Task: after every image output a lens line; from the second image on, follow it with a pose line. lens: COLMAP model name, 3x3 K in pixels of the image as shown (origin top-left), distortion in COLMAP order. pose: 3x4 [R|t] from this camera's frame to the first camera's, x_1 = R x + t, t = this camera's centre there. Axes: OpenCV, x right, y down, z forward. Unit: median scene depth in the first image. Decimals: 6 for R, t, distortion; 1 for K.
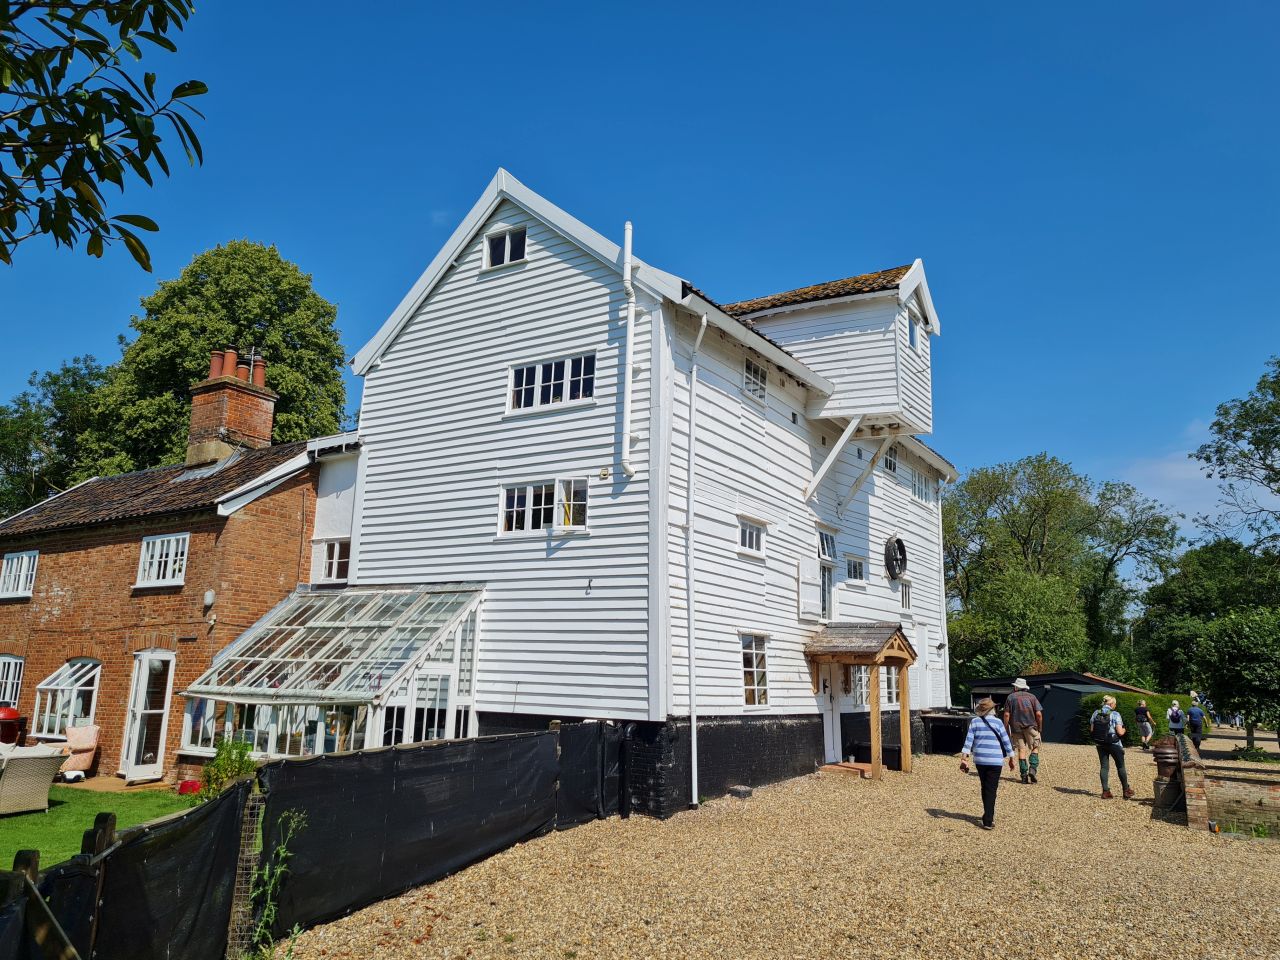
lens RADIAL K [[959.6, 0, 658.5], [0, 959.6, 486.9], [0, 0, 1]] dist [0.009266, 0.098221]
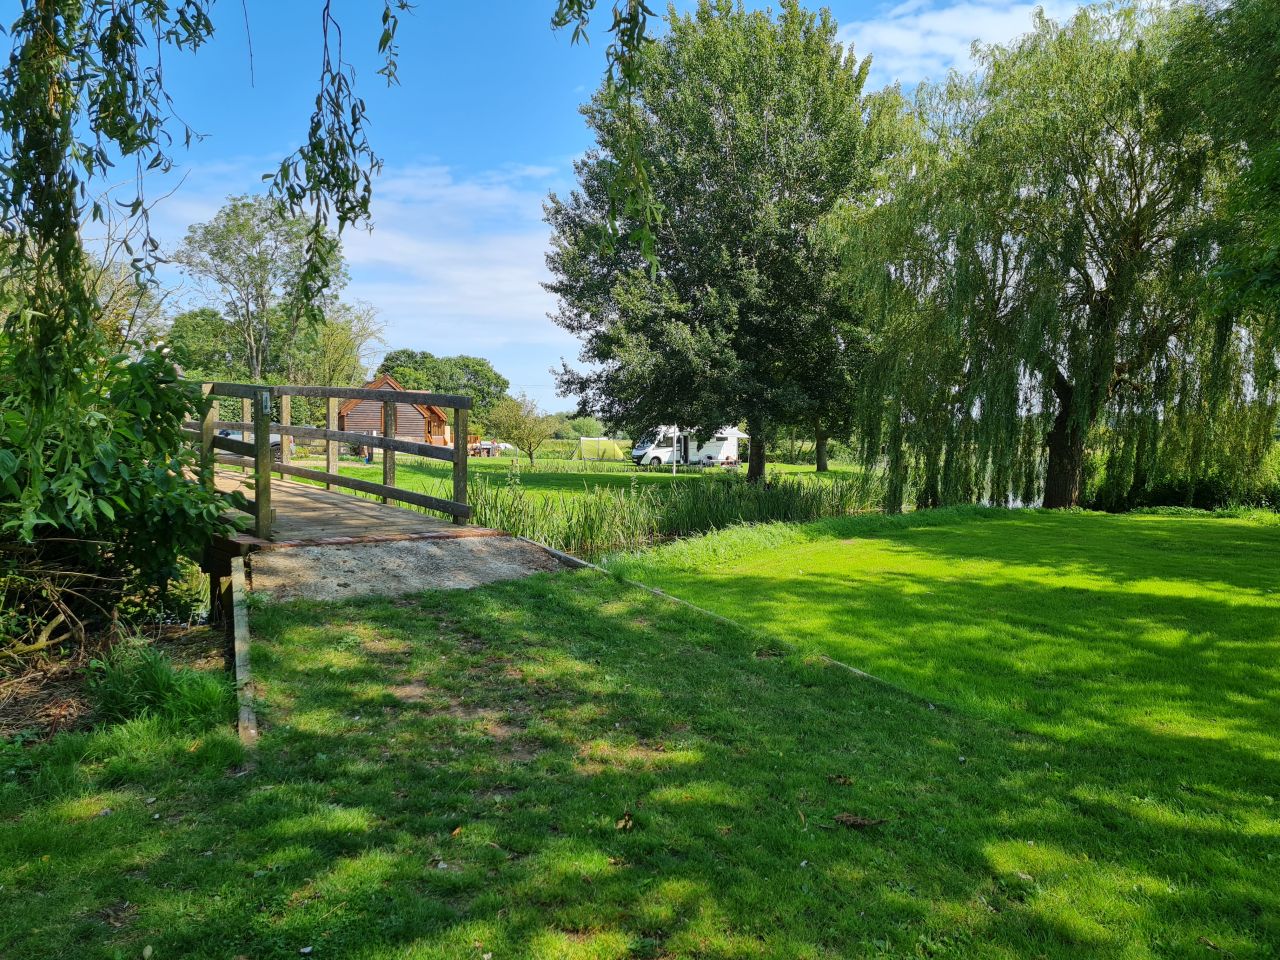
lens RADIAL K [[959.6, 0, 658.5], [0, 959.6, 486.9], [0, 0, 1]] dist [0.009266, 0.098221]
pose [[0.593406, -0.055192, 0.803009, -0.484460], [-0.159666, 0.969749, 0.184642, -0.208172], [-0.788908, -0.237781, 0.566643, -1.158054]]
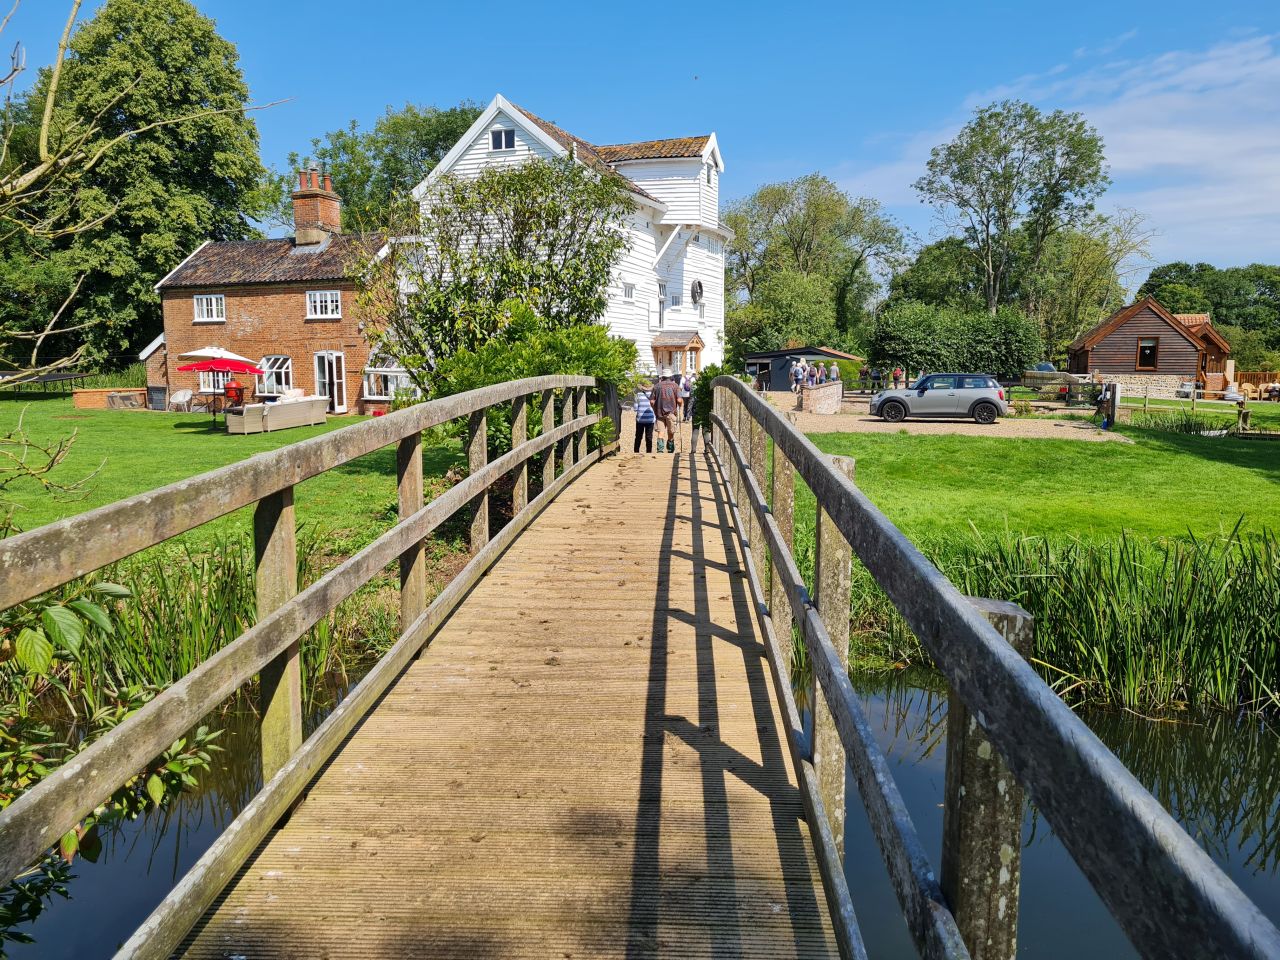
lens RADIAL K [[959.1, 0, 640.0], [0, 959.1, 480.0], [0, 0, 1]] dist [0.007140, -0.000193]
pose [[0.984100, -0.044162, 0.172040, -0.190548], [-0.013544, 0.947120, 0.320594, -0.171468], [-0.177101, -0.317826, 0.931462, -0.797957]]
